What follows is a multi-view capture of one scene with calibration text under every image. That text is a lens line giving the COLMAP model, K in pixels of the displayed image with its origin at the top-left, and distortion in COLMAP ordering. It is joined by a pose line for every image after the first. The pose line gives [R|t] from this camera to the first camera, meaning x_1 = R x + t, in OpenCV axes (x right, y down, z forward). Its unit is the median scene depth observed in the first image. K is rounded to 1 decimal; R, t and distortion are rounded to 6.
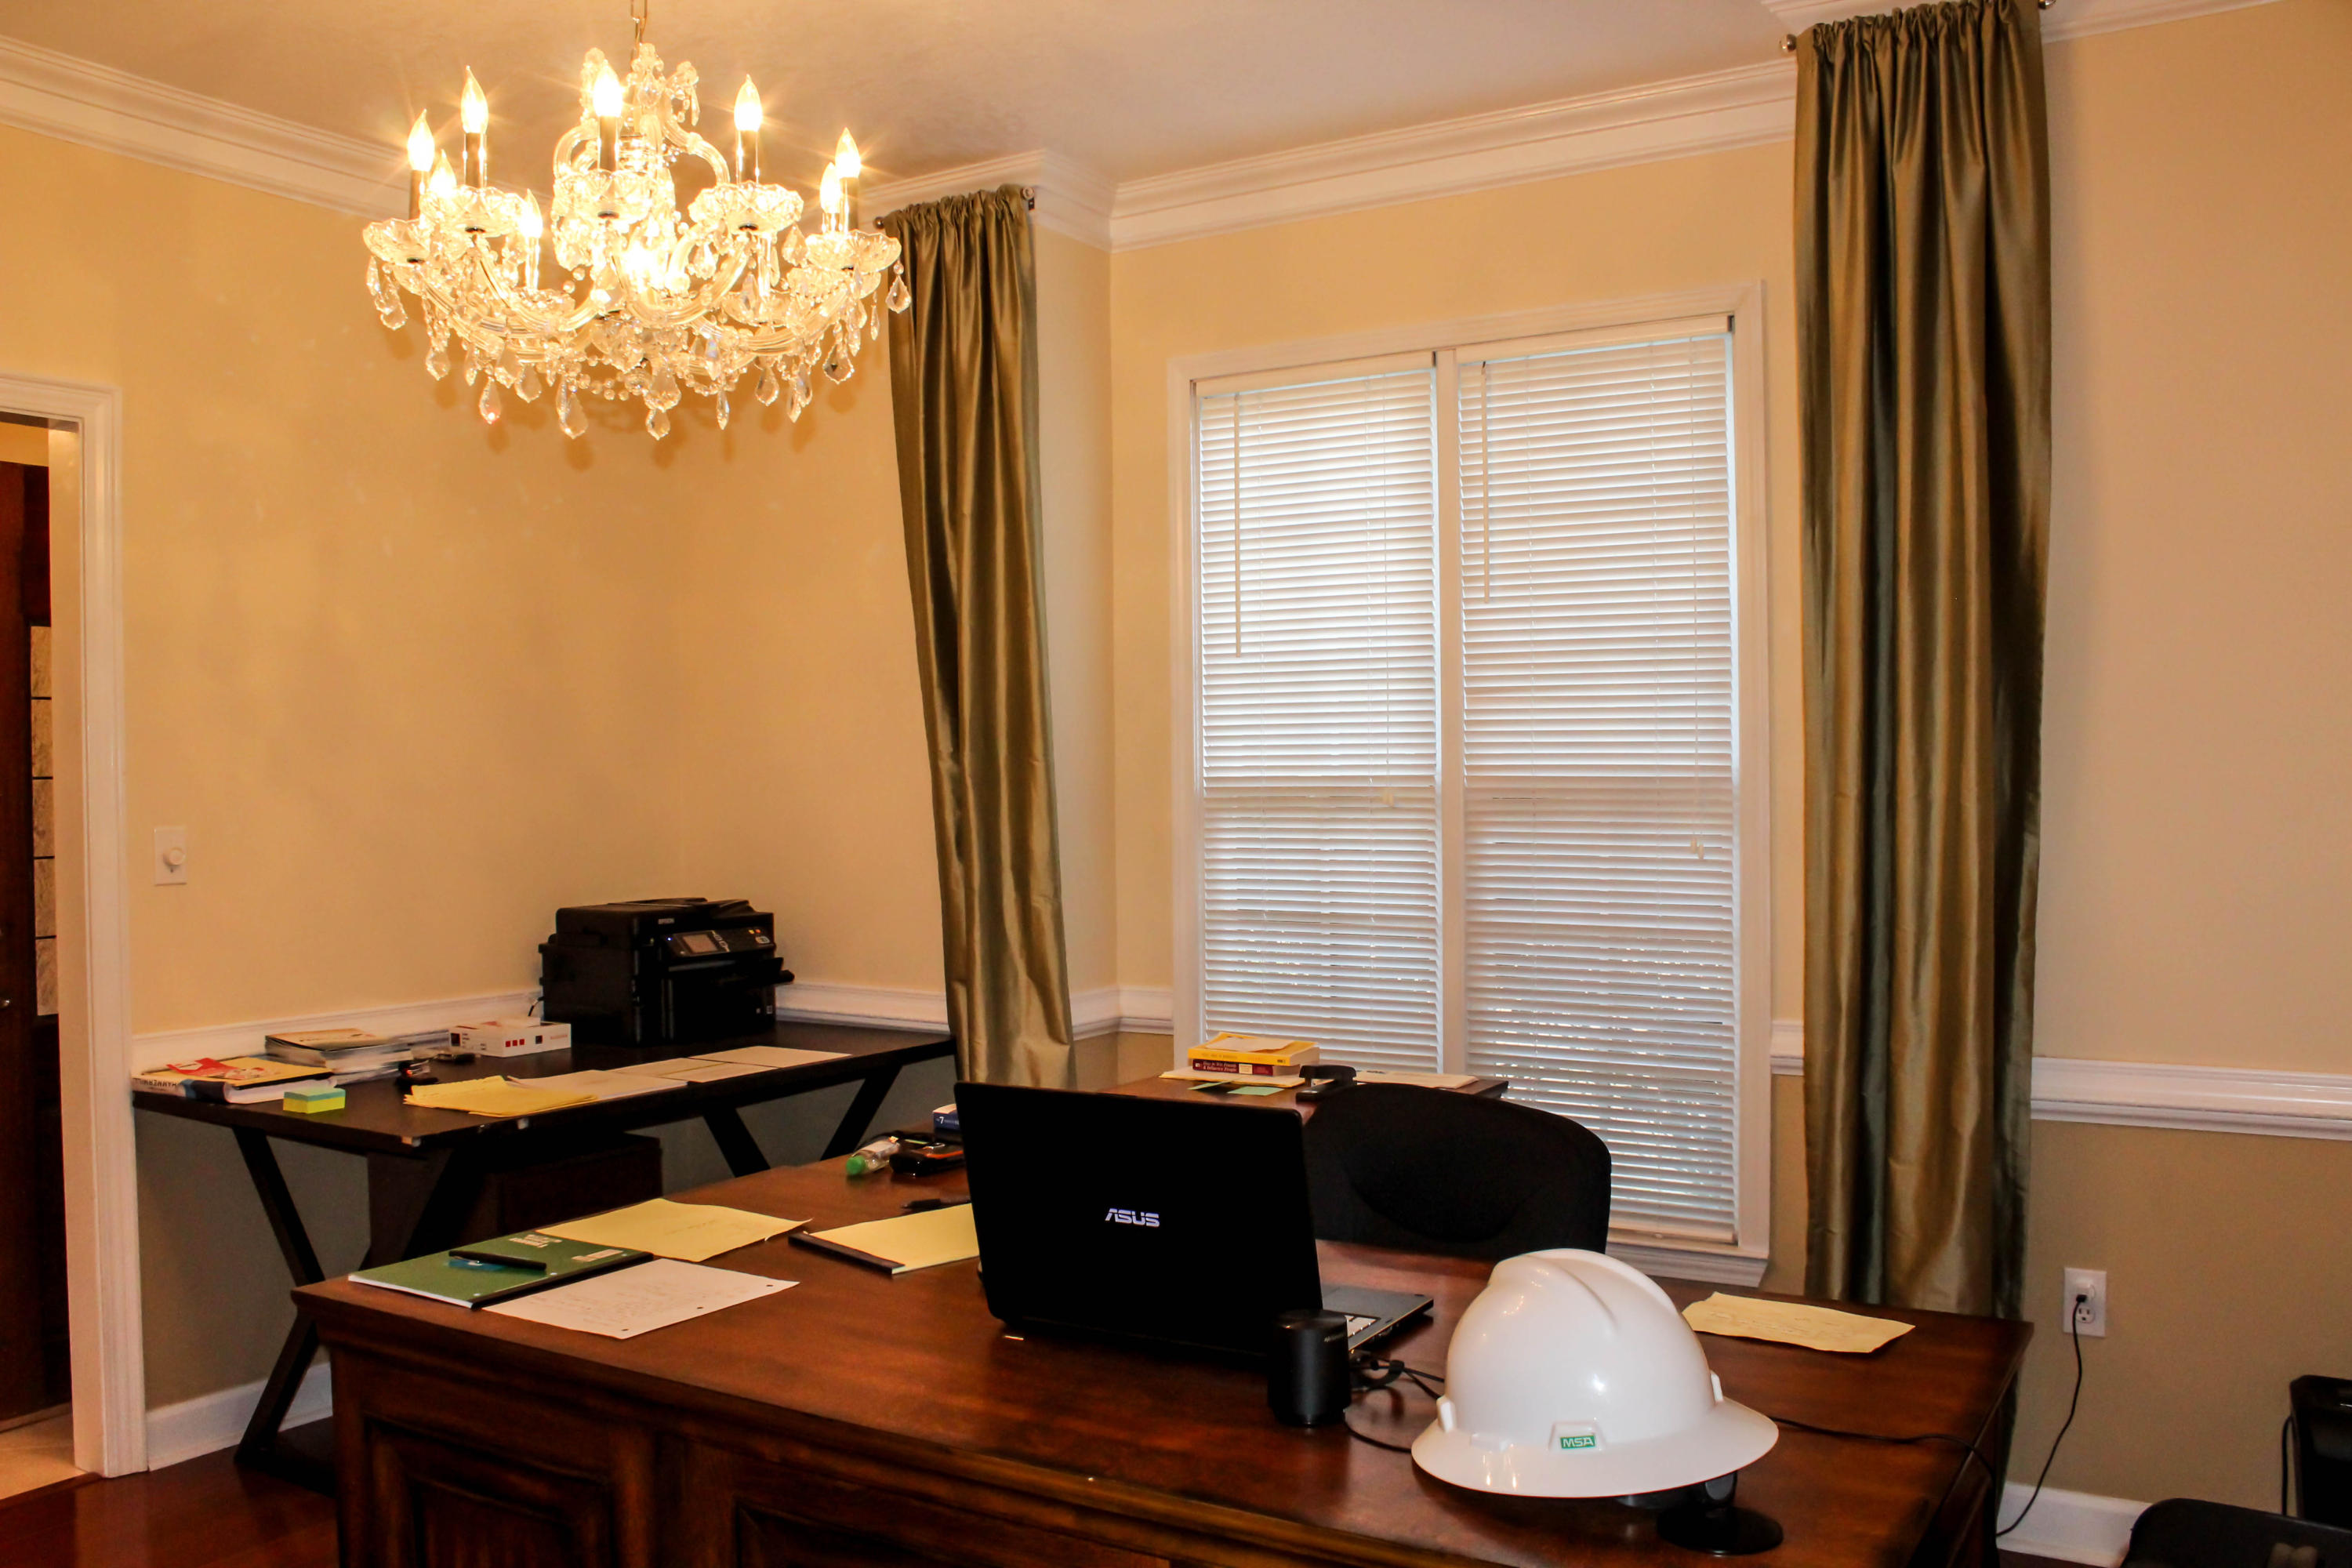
lens RADIAL K [[1921.4, 0, 1176.0], [0, 1921.4, 784.0], [0, 0, 1]] dist [-0.082532, 0.188159]
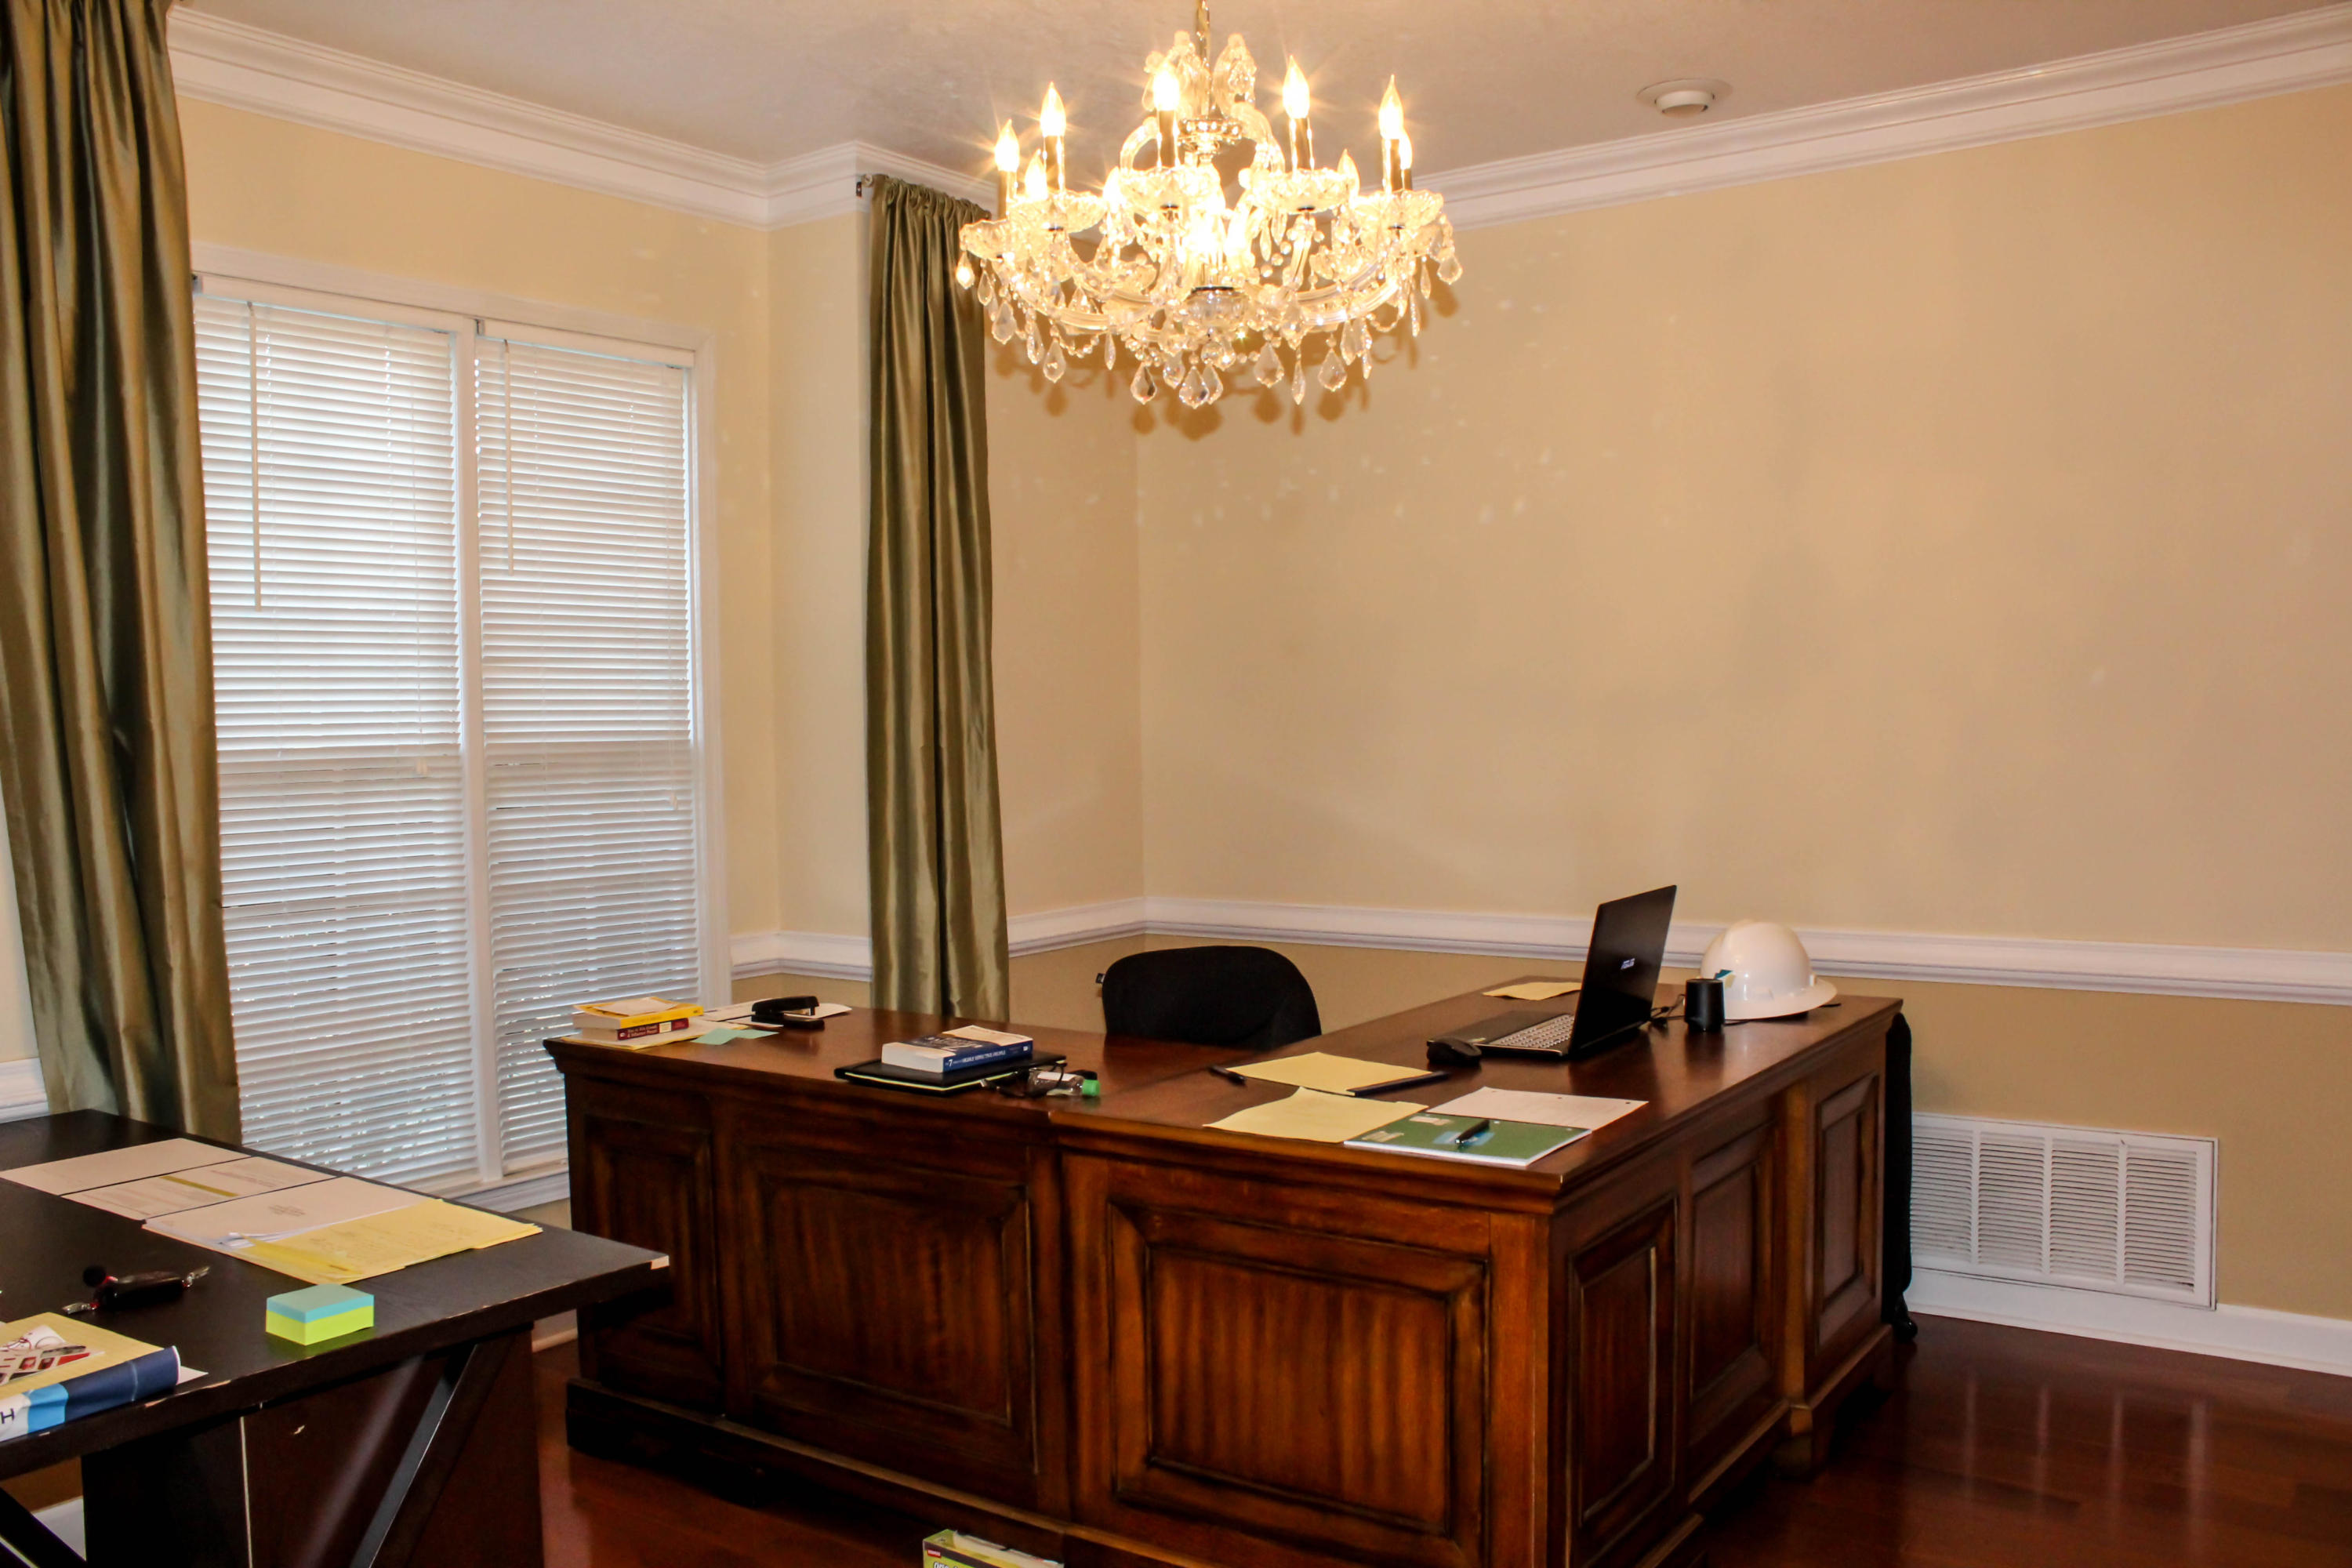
lens RADIAL K [[1981.9, 0, 1145.0], [0, 1981.9, 794.5], [0, 0, 1]] dist [-0.173738, 0.170793]
pose [[0.086236, -0.035100, 0.995656, -0.846841], [0.022228, 0.999198, 0.033300, -0.003888], [-0.996027, 0.019259, 0.086947, 0.566168]]
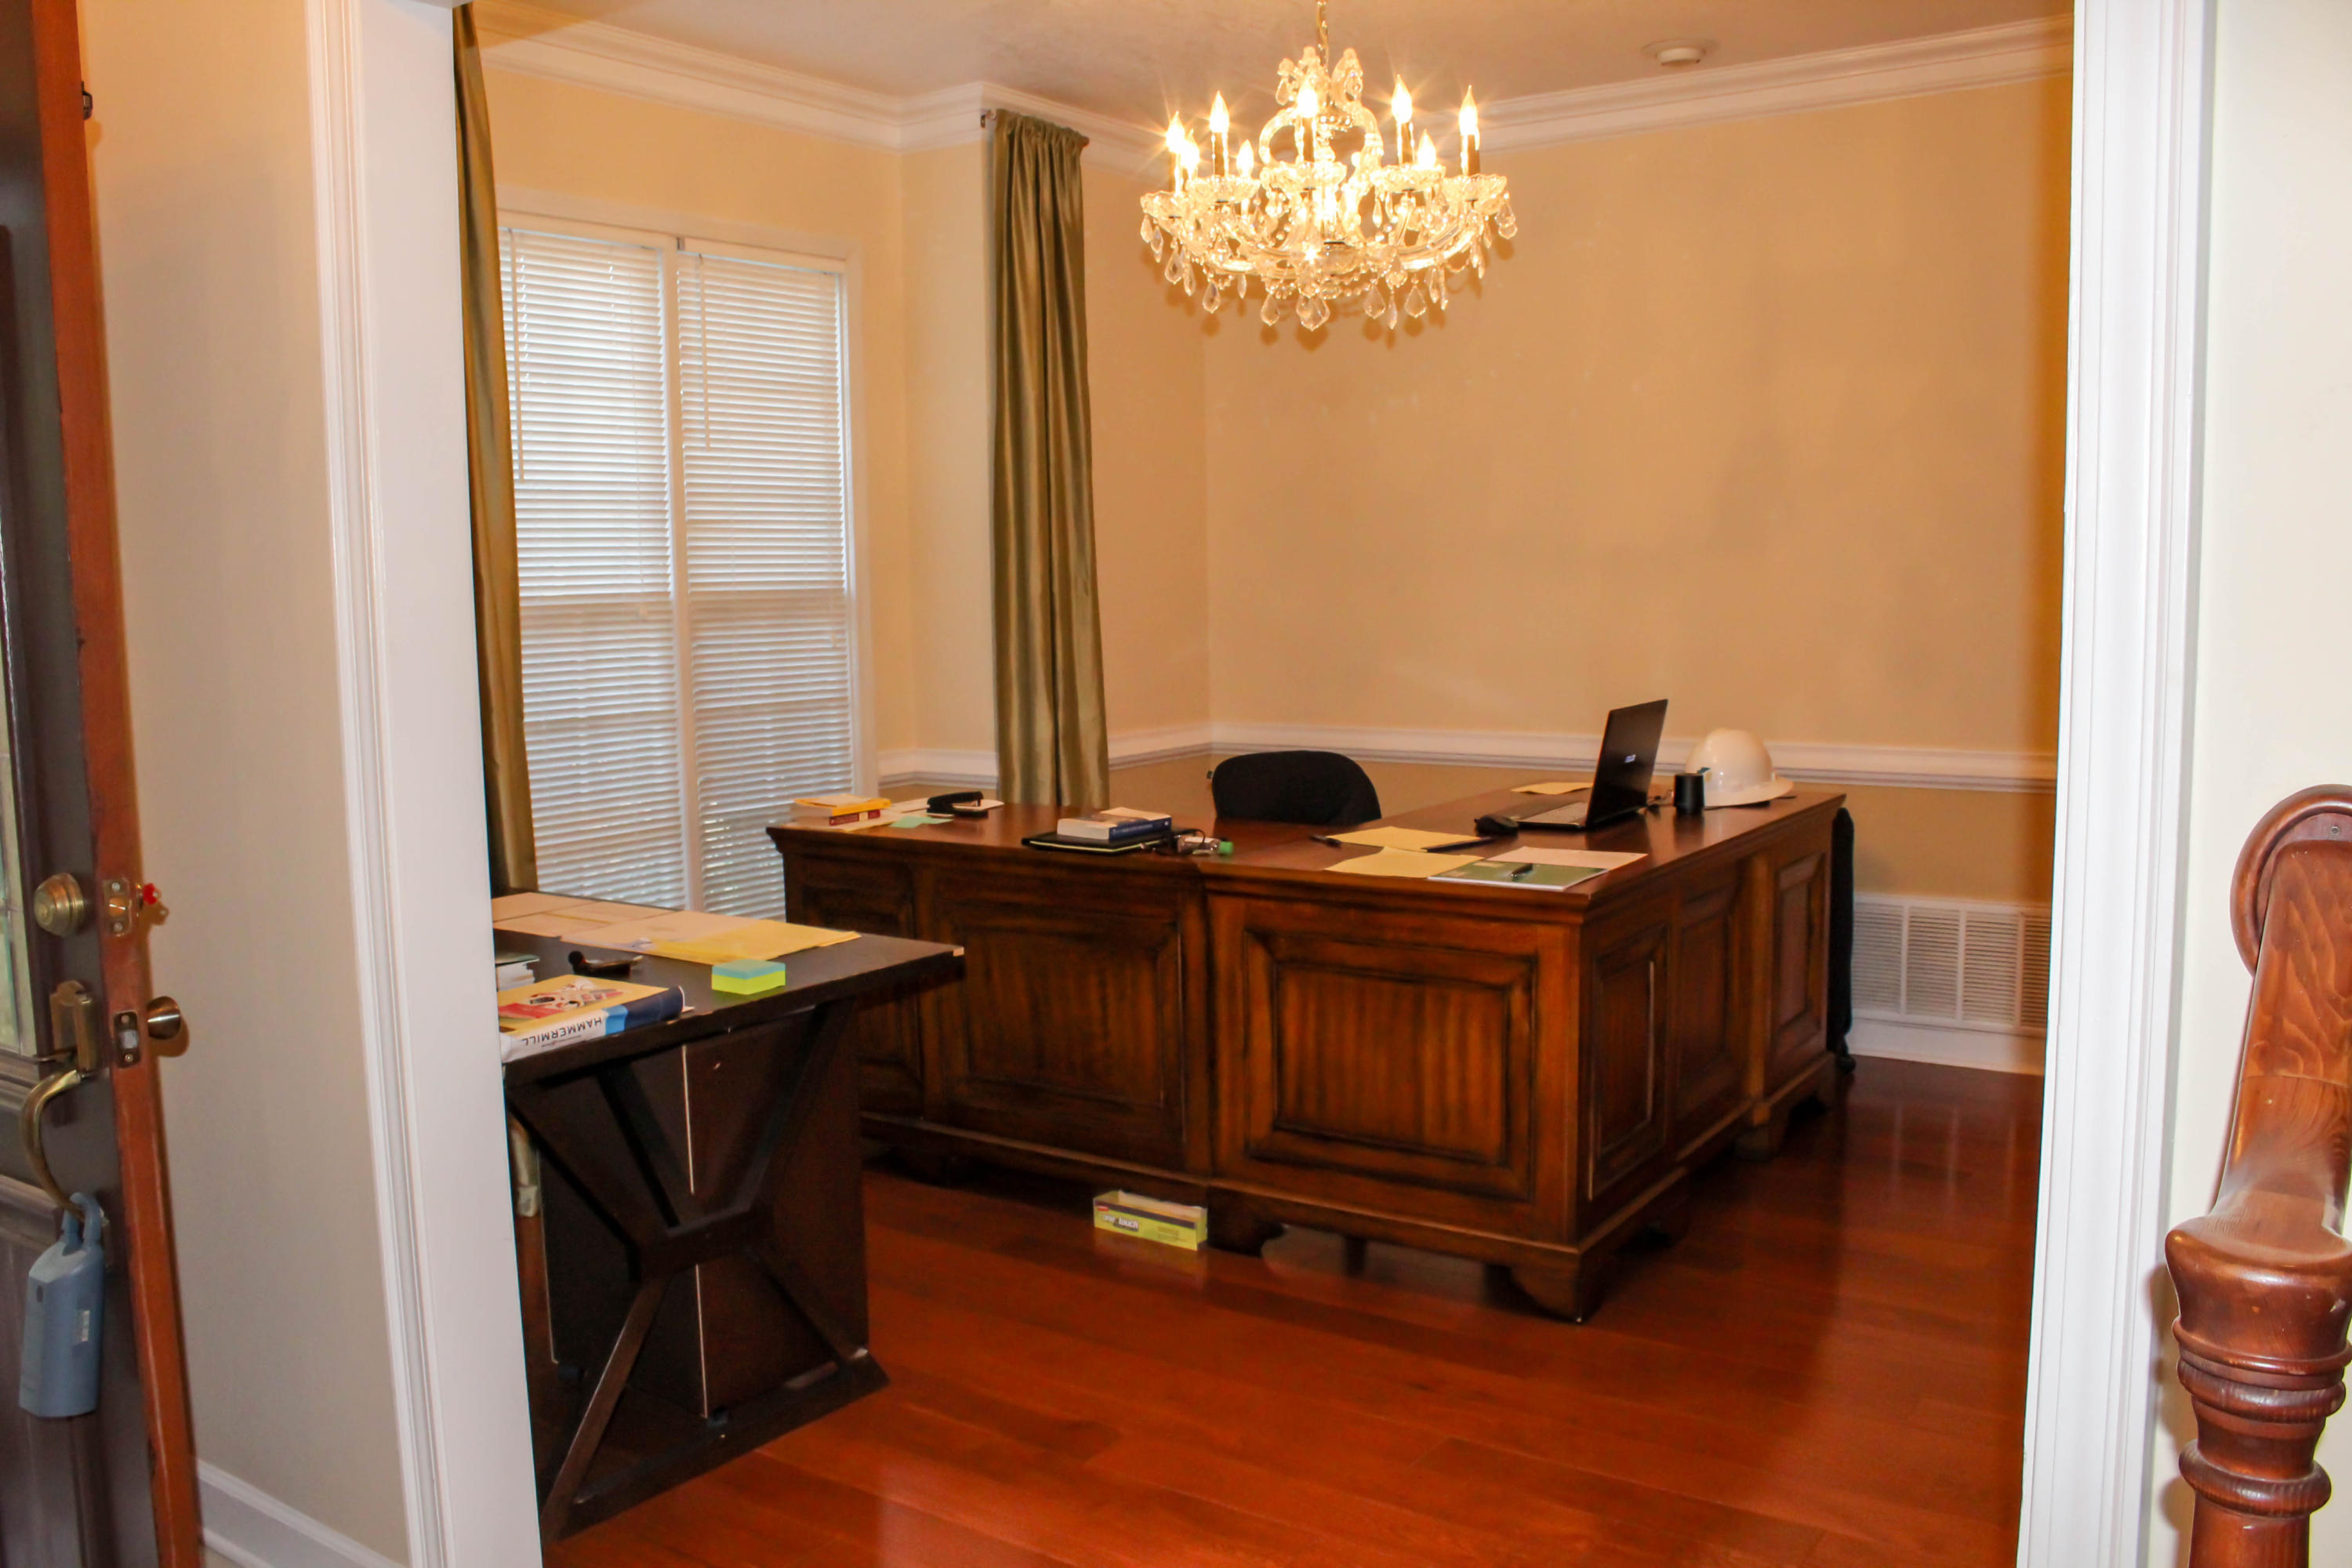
lens RADIAL K [[1981.9, 0, 1145.0], [0, 1981.9, 794.5], [0, 0, 1]] dist [-0.173738, 0.170793]
pose [[0.072929, -0.106389, 0.991646, -1.087933], [0.024633, 0.994183, 0.104850, 0.000668], [-0.997033, 0.016780, 0.075125, 0.619812]]
